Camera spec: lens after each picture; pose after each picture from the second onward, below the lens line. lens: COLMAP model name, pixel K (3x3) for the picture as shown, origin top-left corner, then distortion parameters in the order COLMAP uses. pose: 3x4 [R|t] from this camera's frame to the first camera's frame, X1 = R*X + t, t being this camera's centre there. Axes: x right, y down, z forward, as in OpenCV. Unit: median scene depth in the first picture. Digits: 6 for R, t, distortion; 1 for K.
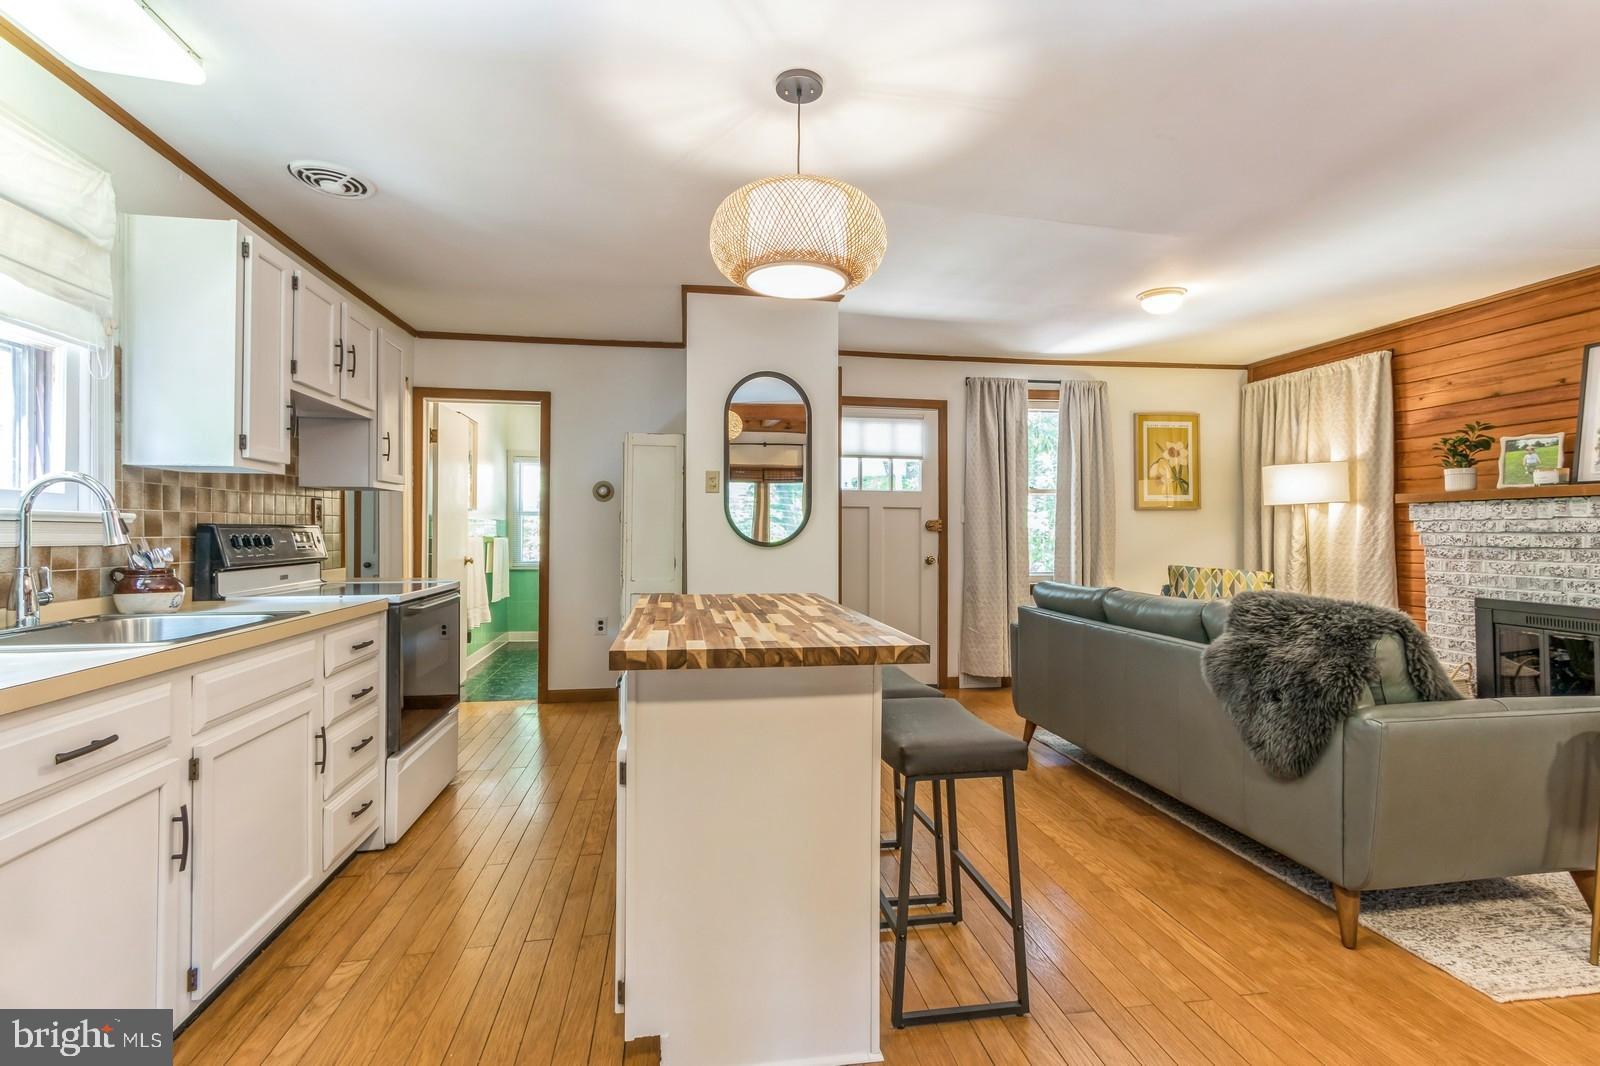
lens RADIAL K [[737.0, 0, 798.3], [0, 737.0, 522.8], [0, 0, 1]] dist [0.001074, -0.000142]
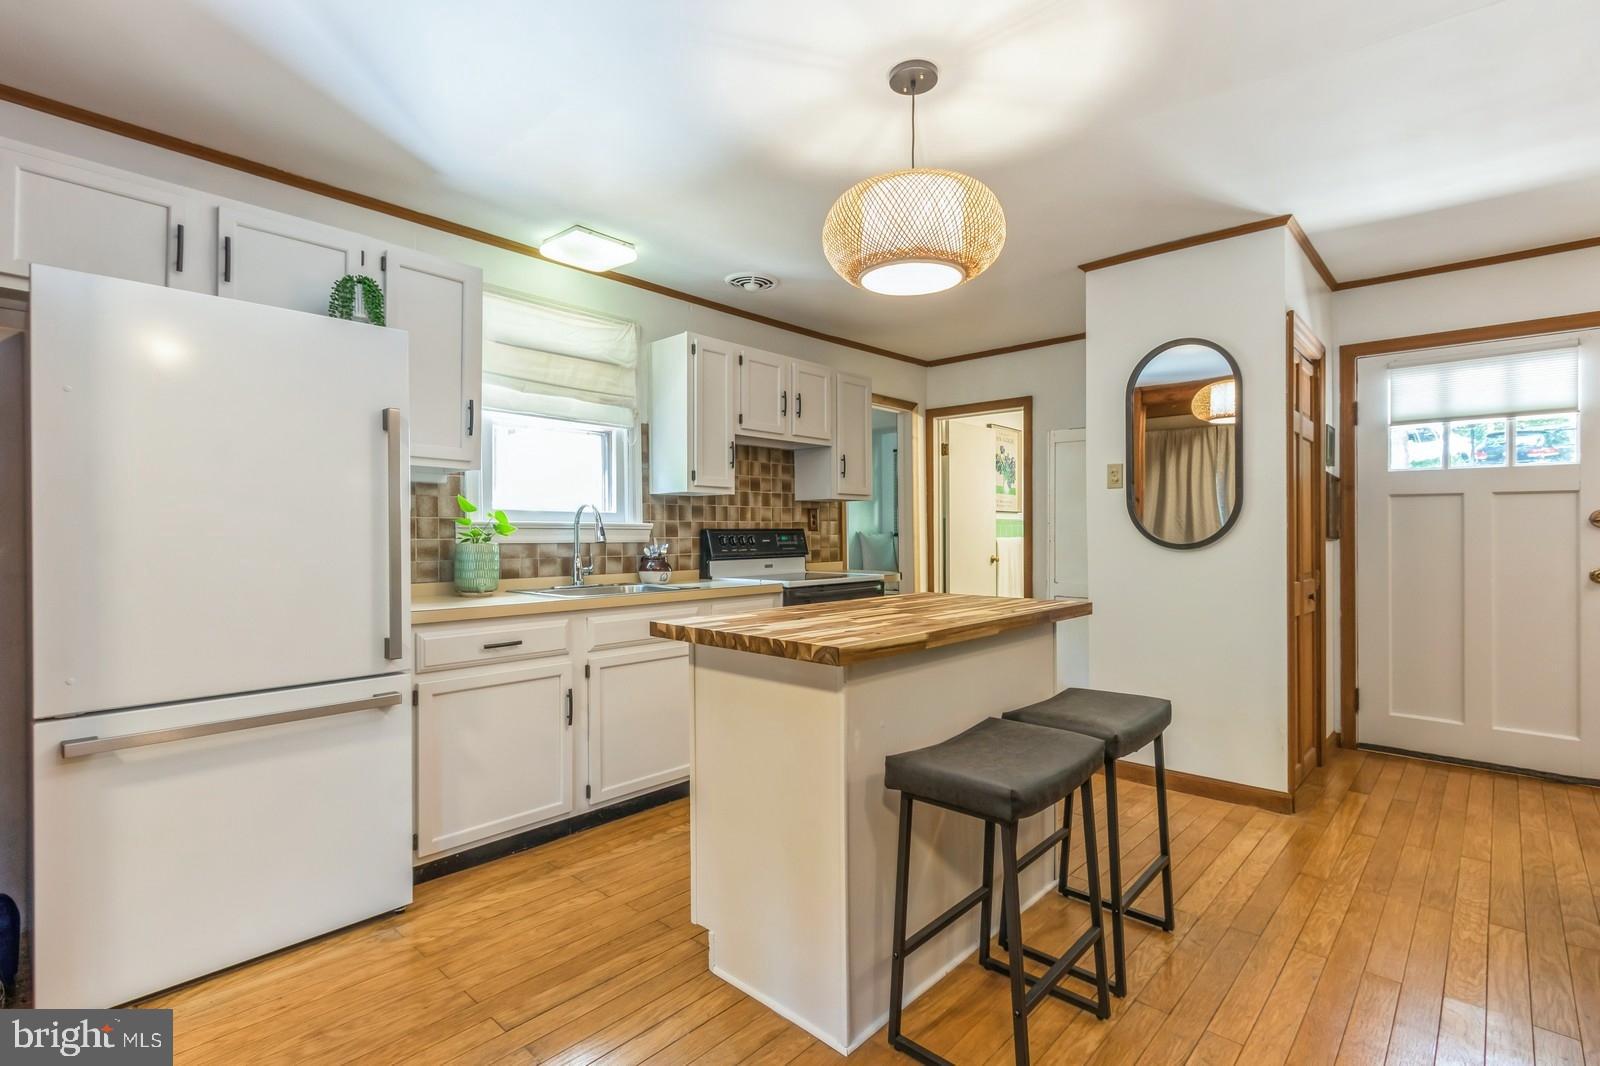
lens RADIAL K [[745.5, 0, 797.1], [0, 745.5, 535.7], [0, 0, 1]] dist [0.004955, 0.000335]
pose [[0.608115, -0.001593, -0.793847, 0.365553], [0.015334, 0.999835, 0.009741, 0.002158], [0.793701, -0.018097, 0.608039, 0.137576]]
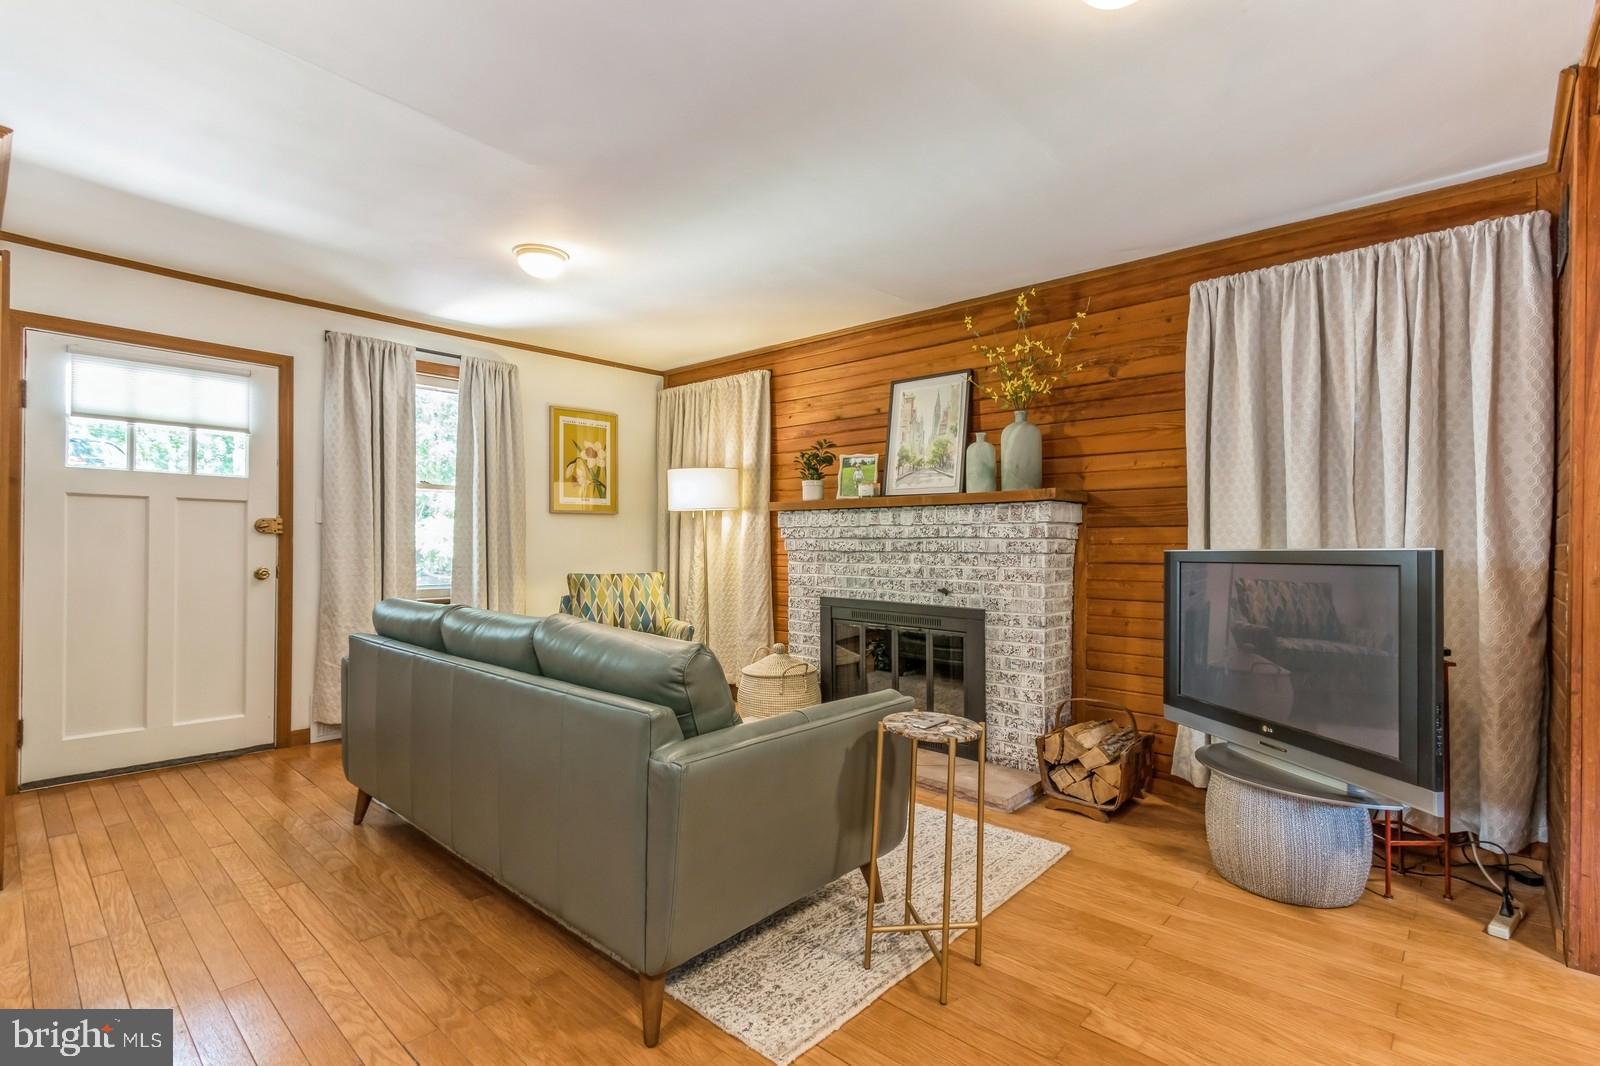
lens RADIAL K [[738.1, 0, 796.9], [0, 738.1, 539.5], [0, 0, 1]] dist [0.003602, -0.000649]
pose [[0.784649, 0.005936, 0.619912, 0.193066], [-0.012356, 0.999905, 0.006064, 0.008717], [-0.619817, -0.012418, 0.784648, 0.143808]]
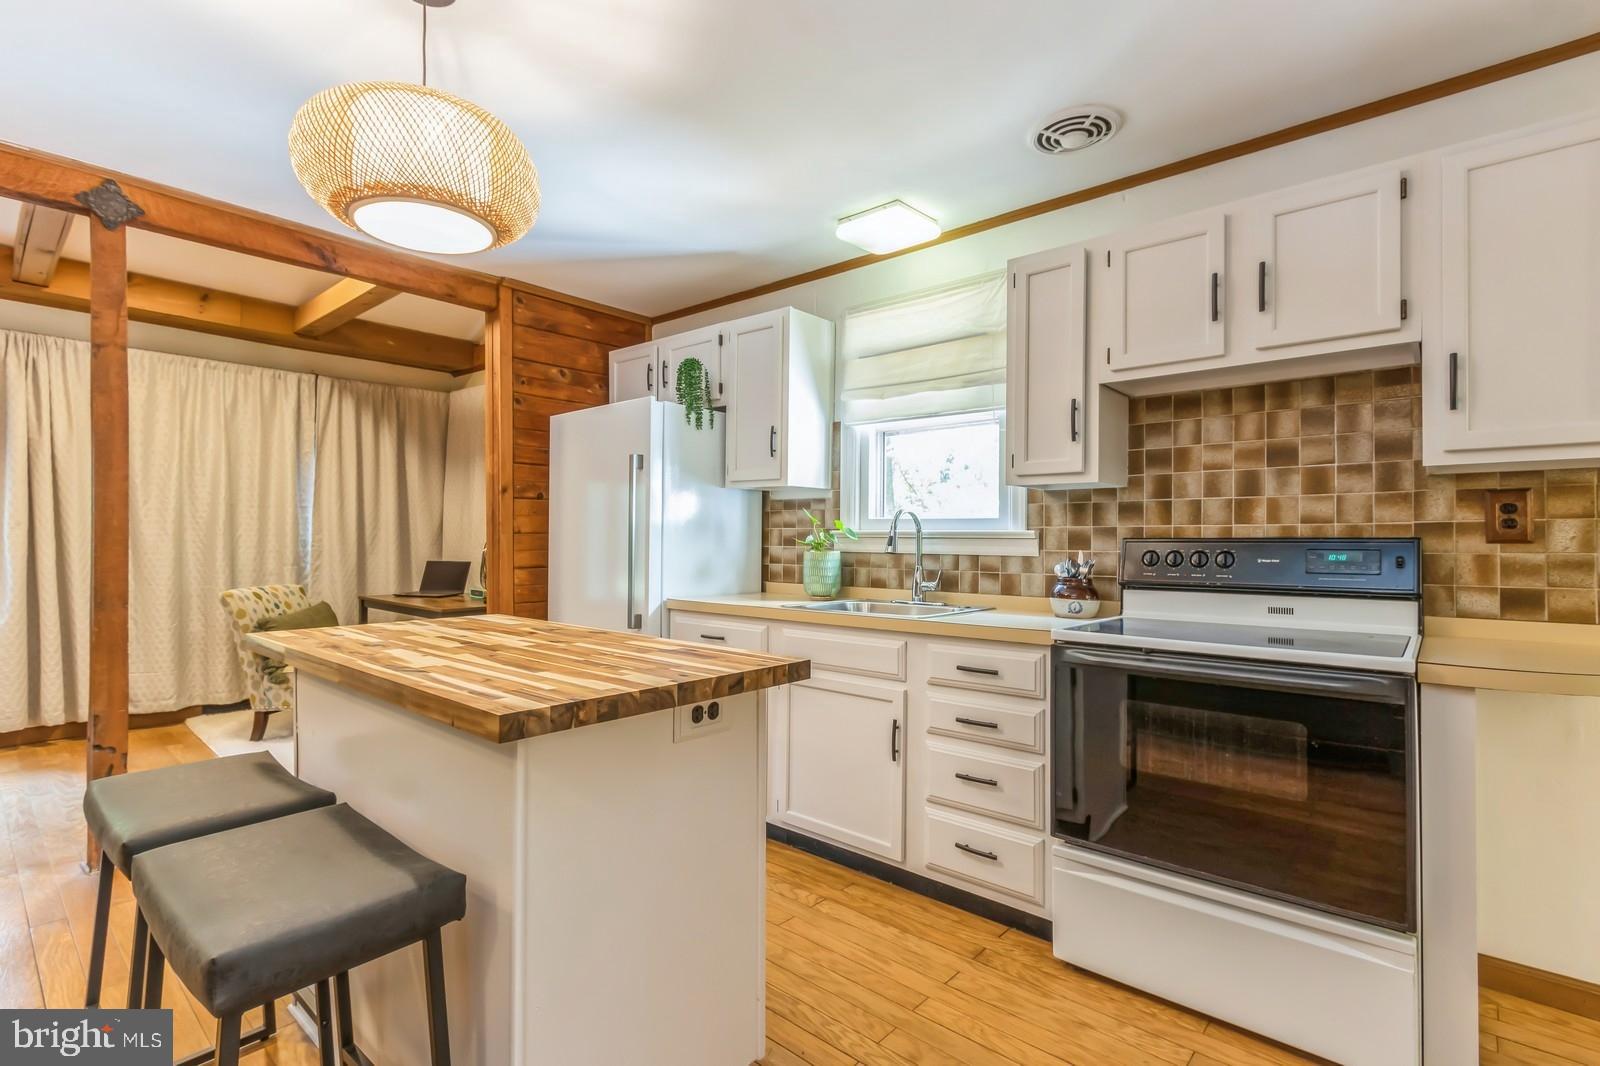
lens RADIAL K [[745.5, 0, 797.1], [0, 745.5, 535.7], [0, 0, 1]] dist [0.004955, 0.000335]
pose [[-0.770800, -0.012075, -0.636963, 0.105310], [0.000312, 0.999813, -0.019332, 0.011246], [0.637077, -0.015100, -0.770652, 0.986058]]
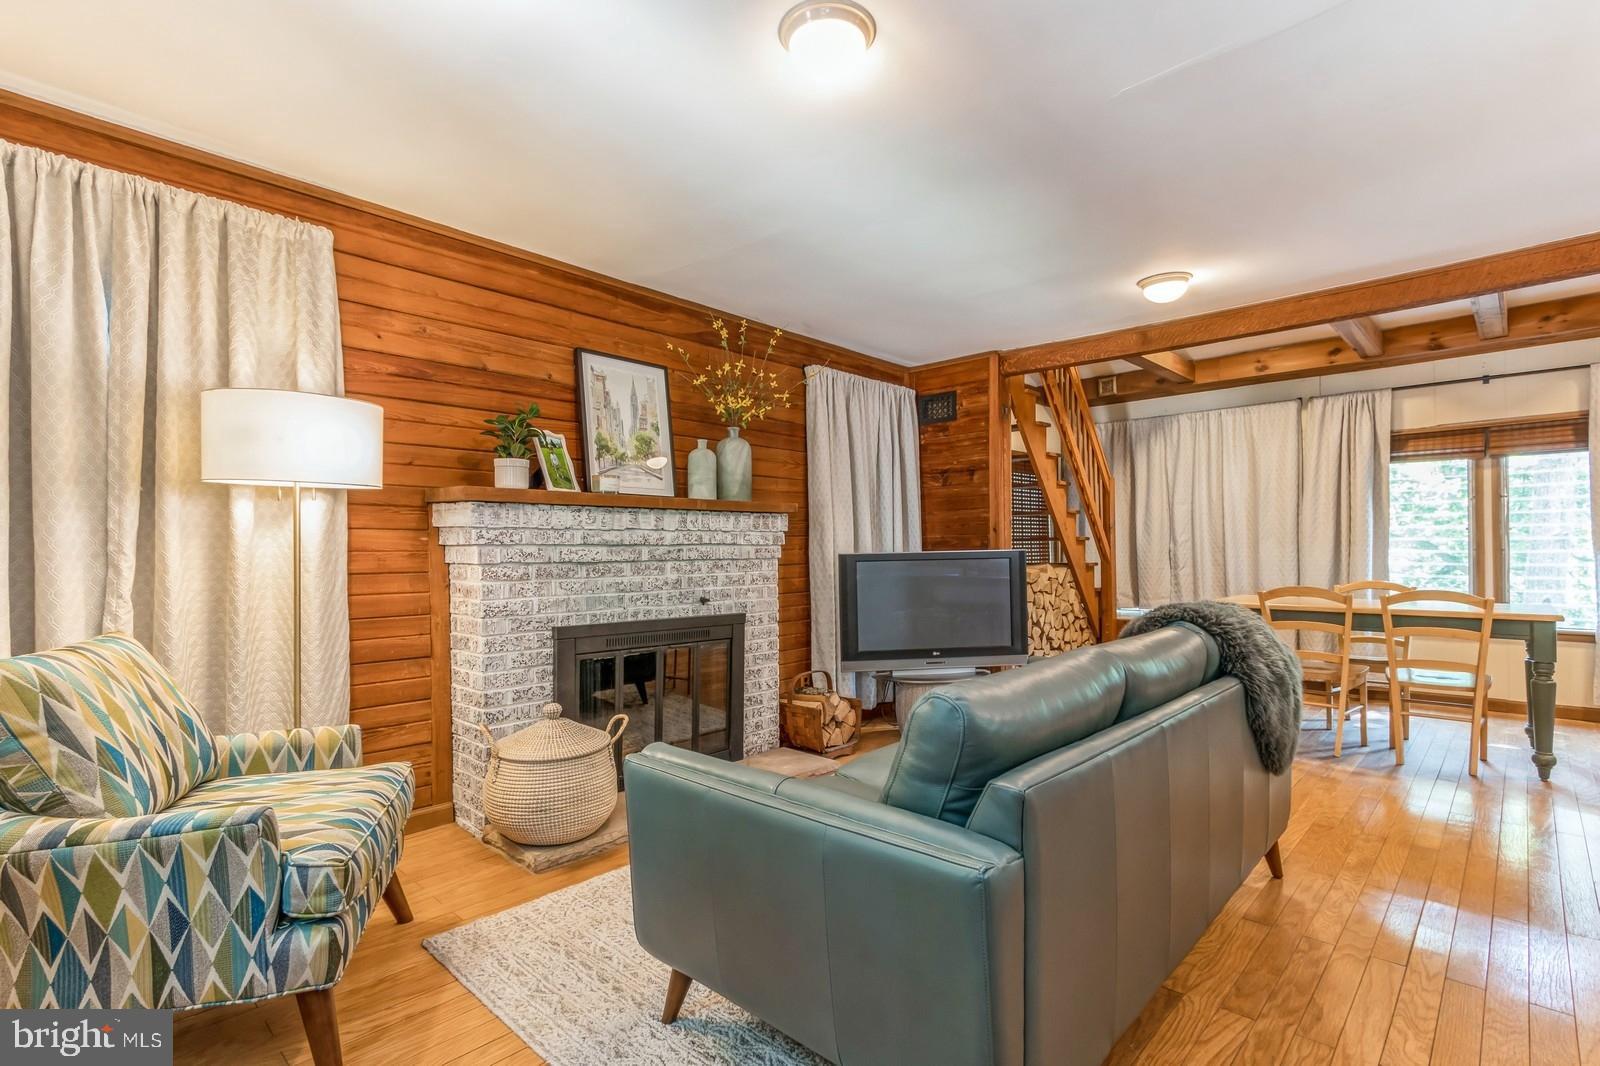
lens RADIAL K [[754.9, 0, 797.7], [0, 754.9, 540.4], [0, 0, 1]] dist [0.000991, -0.000260]
pose [[-0.600491, 0.009633, 0.799574, 0.115033], [-0.006352, 0.999838, -0.016815, 0.019903], [-0.799607, -0.015176, -0.600332, 1.258264]]
